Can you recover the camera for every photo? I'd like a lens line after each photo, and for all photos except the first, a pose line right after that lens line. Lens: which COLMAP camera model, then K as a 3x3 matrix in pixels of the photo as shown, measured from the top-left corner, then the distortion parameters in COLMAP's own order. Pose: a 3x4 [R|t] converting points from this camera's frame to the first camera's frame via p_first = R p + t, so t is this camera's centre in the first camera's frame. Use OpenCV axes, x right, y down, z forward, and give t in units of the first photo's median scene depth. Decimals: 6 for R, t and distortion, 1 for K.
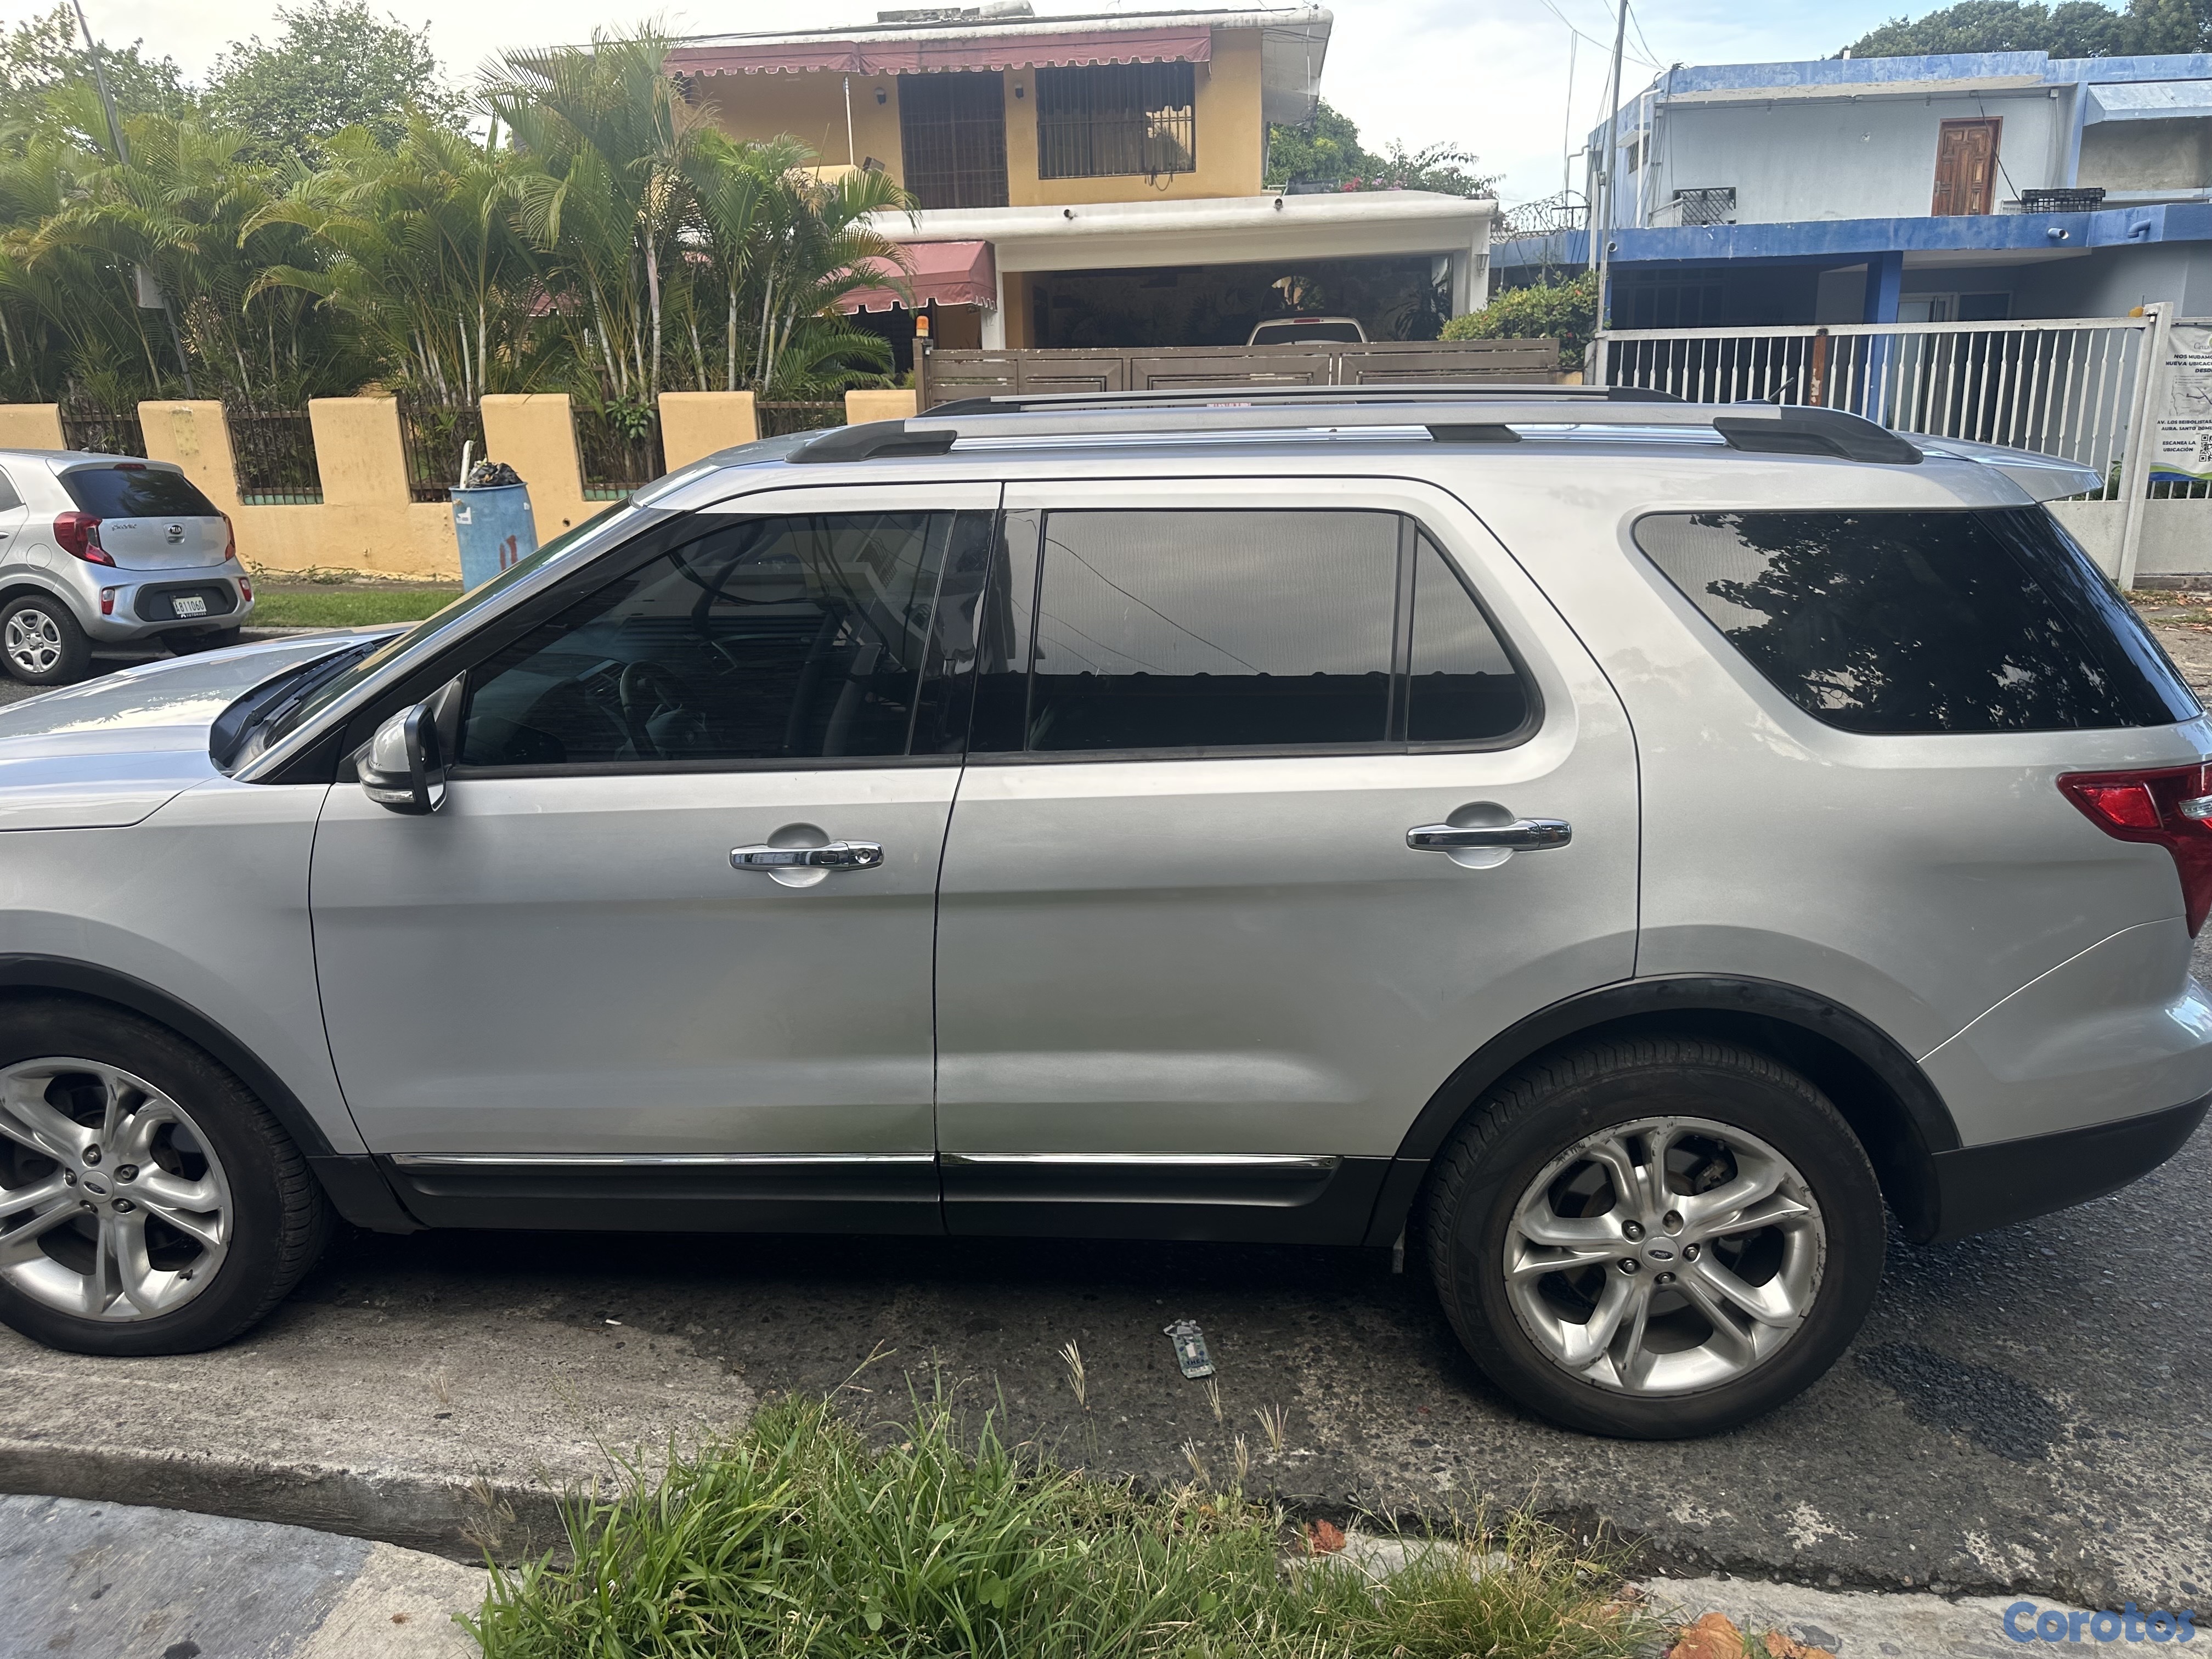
lens RADIAL K [[1510.1, 0, 1106.0], [0, 1510.1, 829.5], [0, 0, 1]] dist [0.073187, -0.066273]
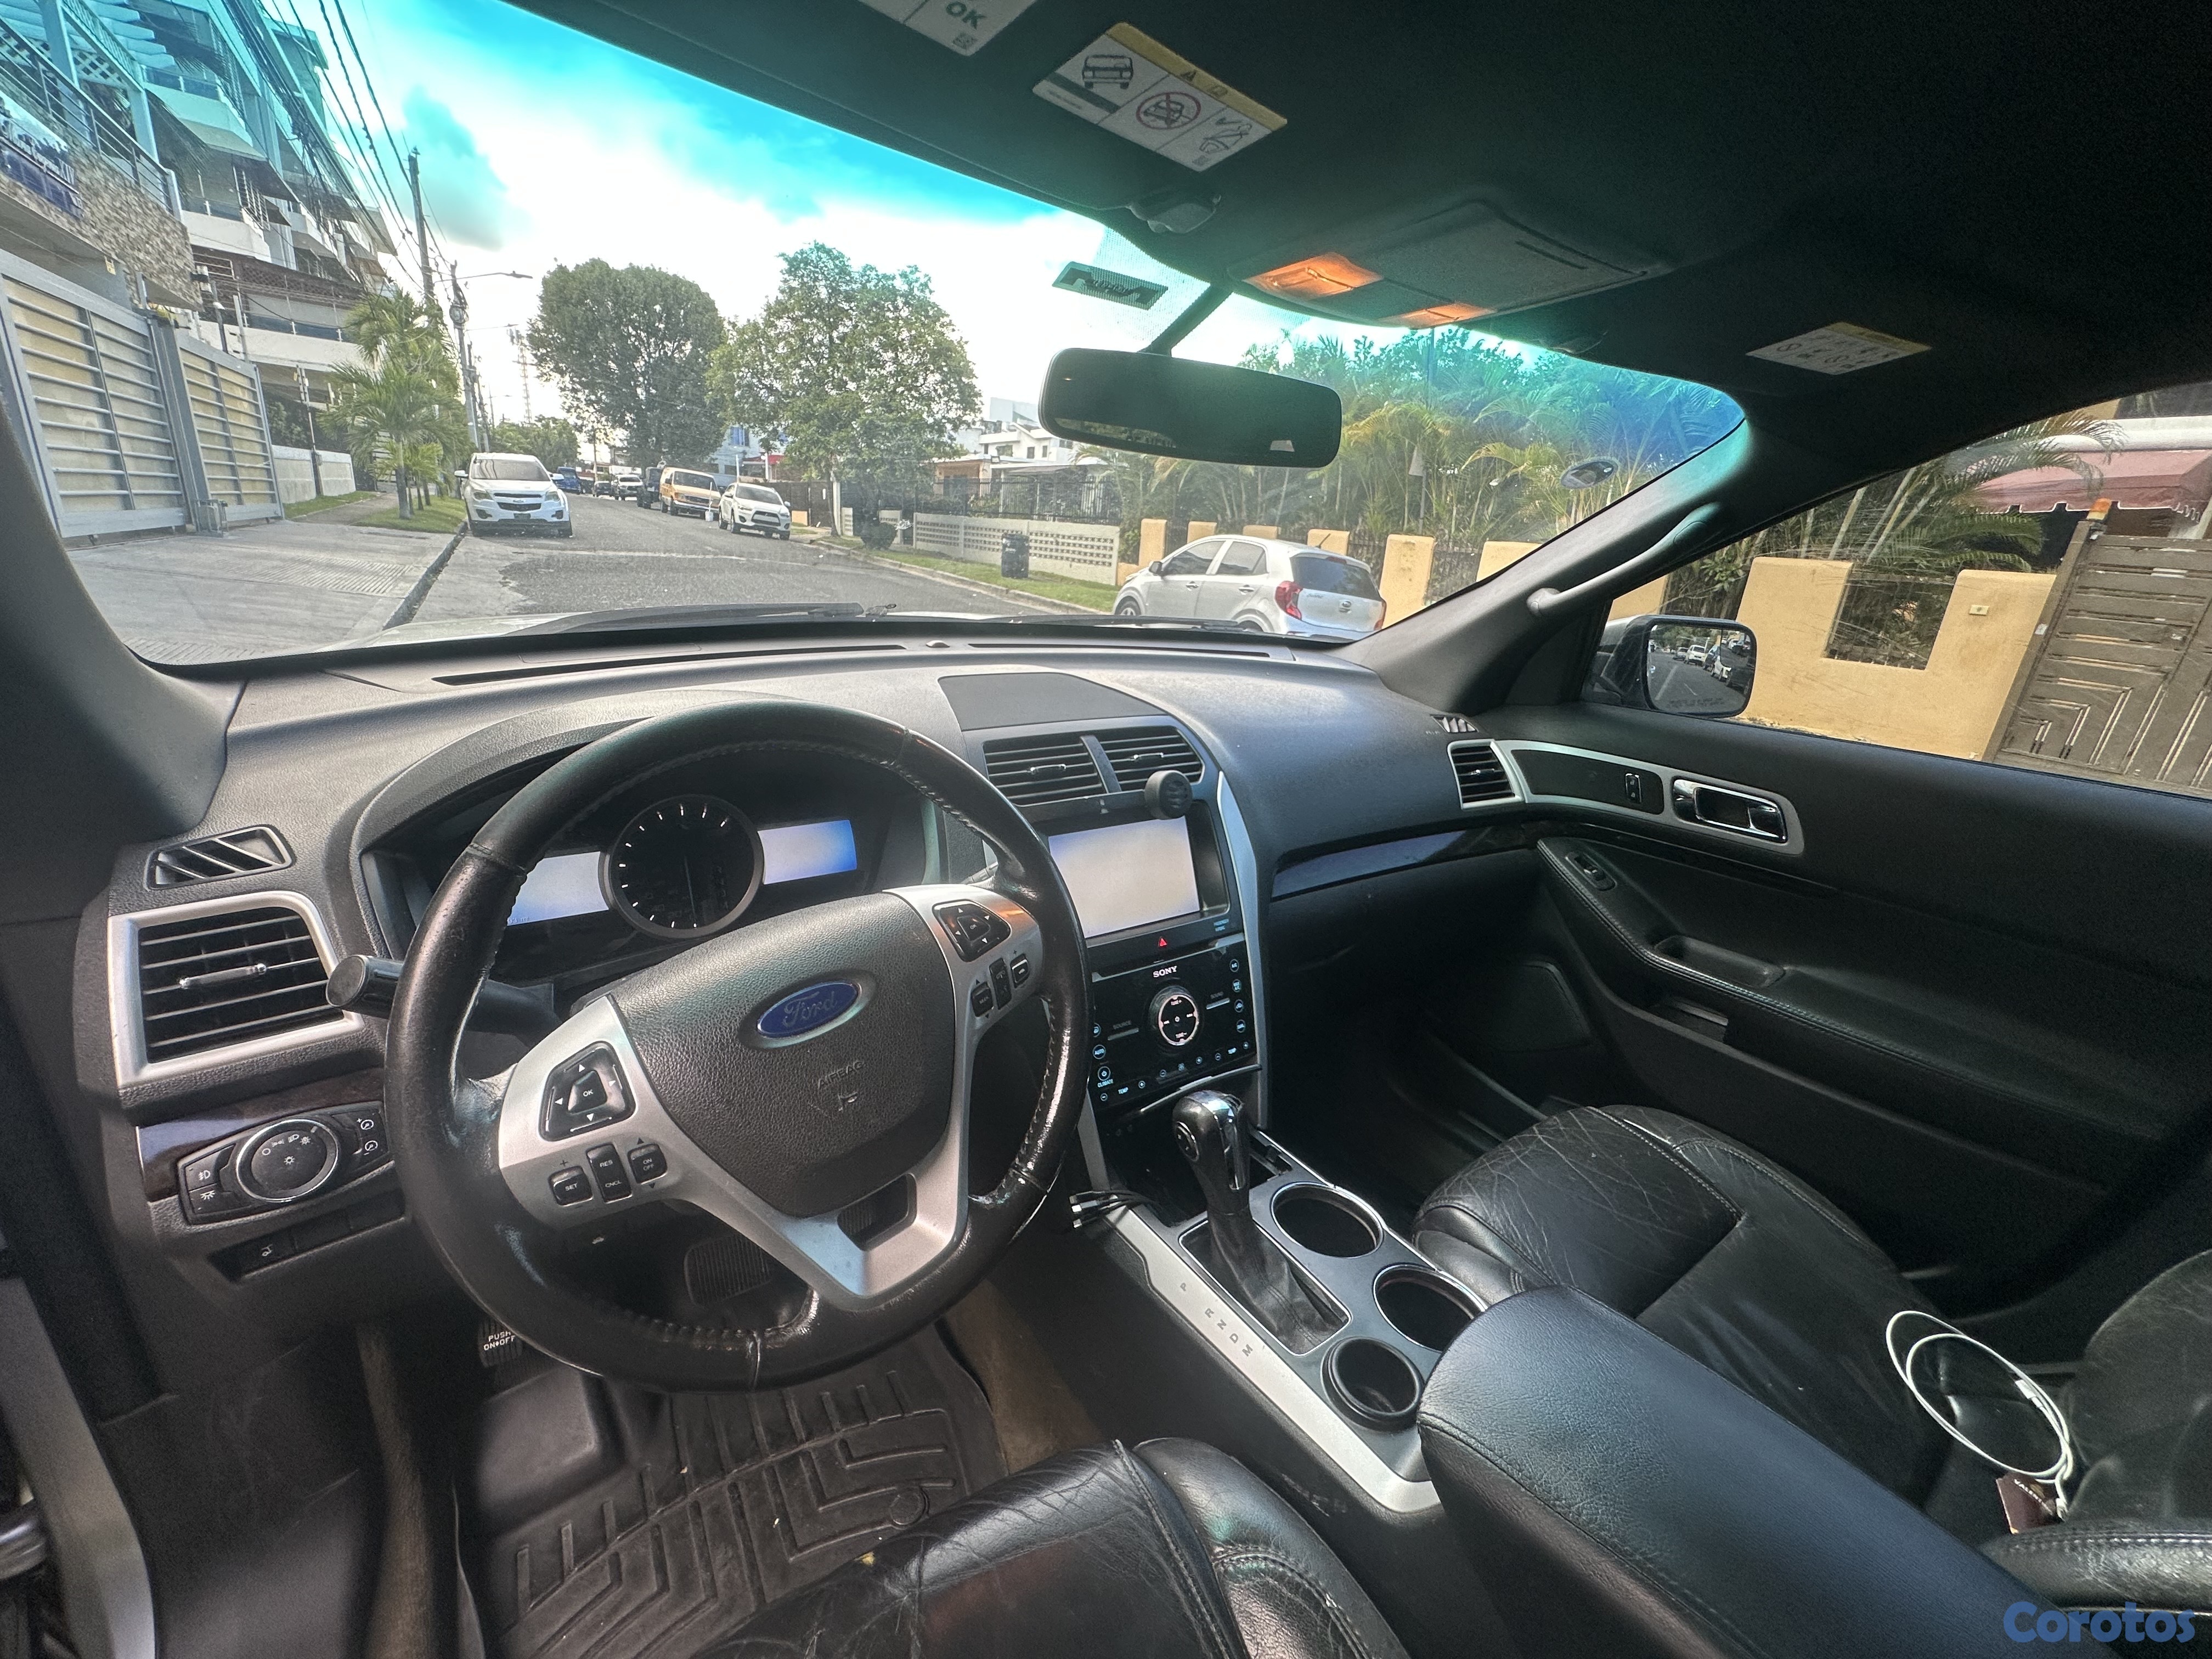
lens RADIAL K [[890.1, 0, 1106.0], [0, 890.1, 829.5], [0, 0, 1]] dist [0.011943, -0.003444]
pose [[0.611217, 0.319337, -0.724181, -0.031569], [-0.316359, 0.937290, 0.146299, -0.031070], [0.725486, 0.139681, 0.673913, 0.212025]]
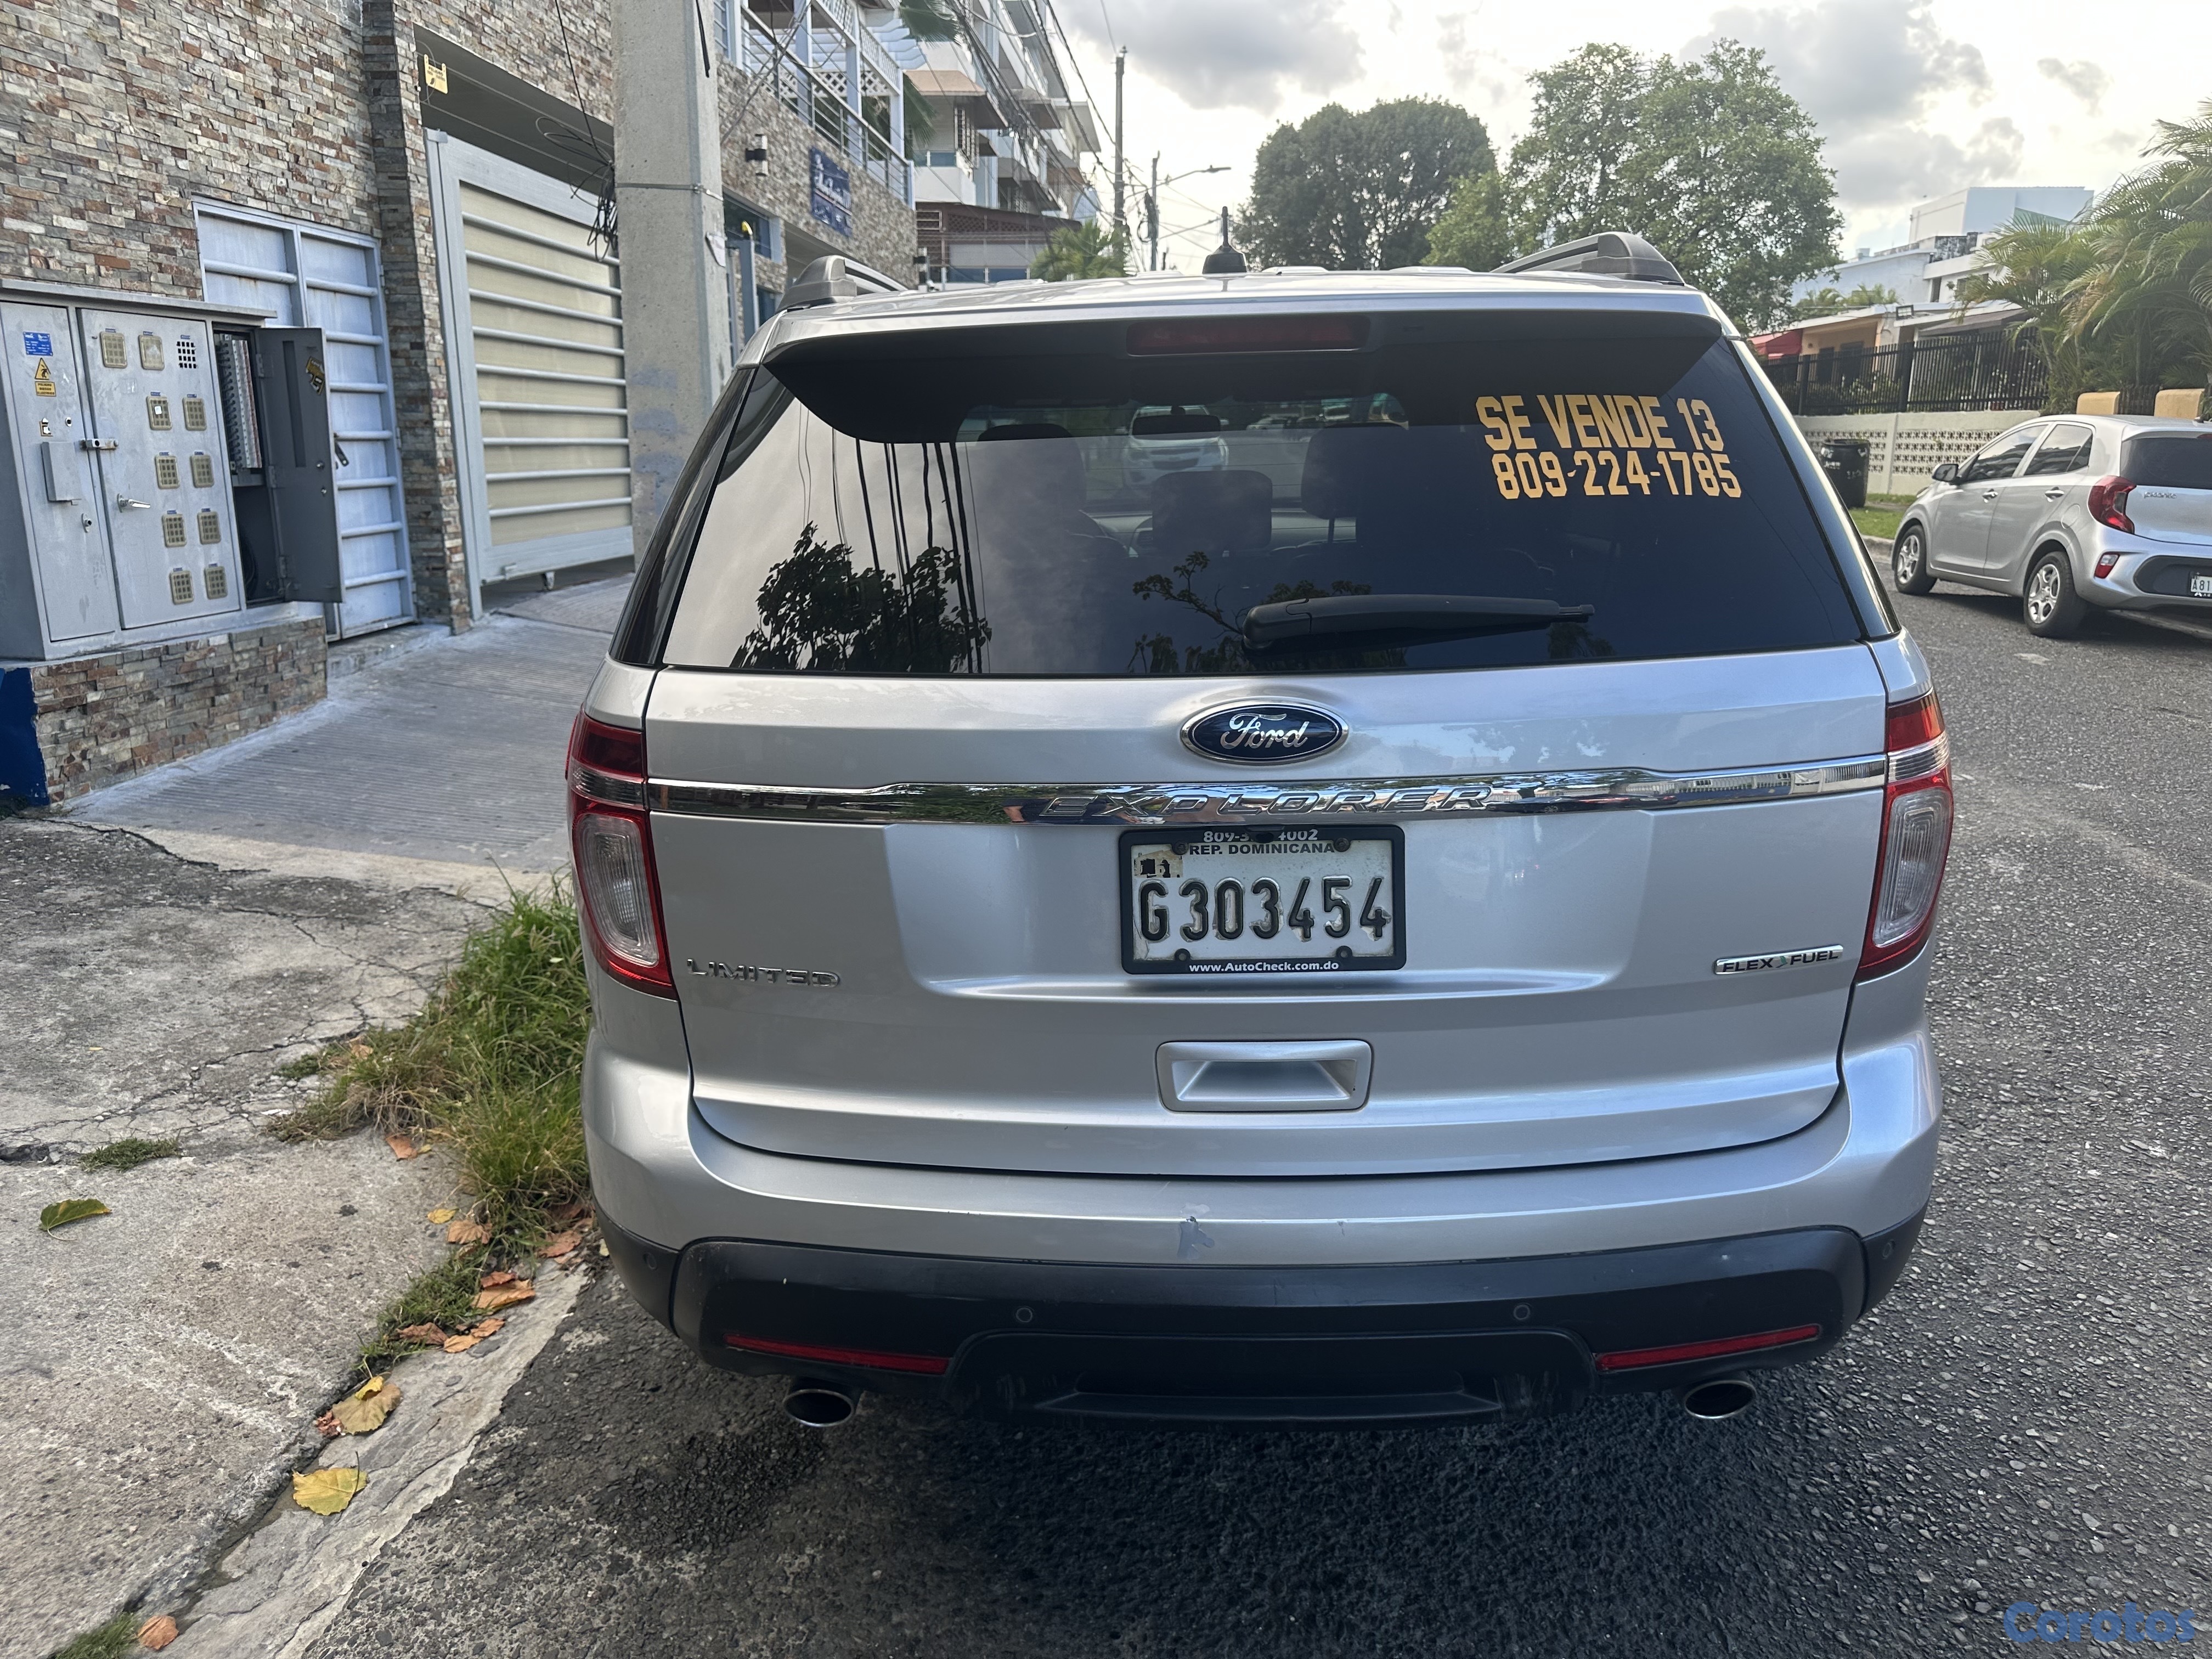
lens RADIAL K [[1510.1, 0, 1106.0], [0, 1510.1, 829.5], [0, 0, 1]] dist [0.073187, -0.066273]
pose [[0.051485, 0.277398, -0.959375, 0.264780], [-0.278724, 0.926467, 0.252926, -0.045215], [0.958990, 0.254379, 0.125016, 0.213924]]
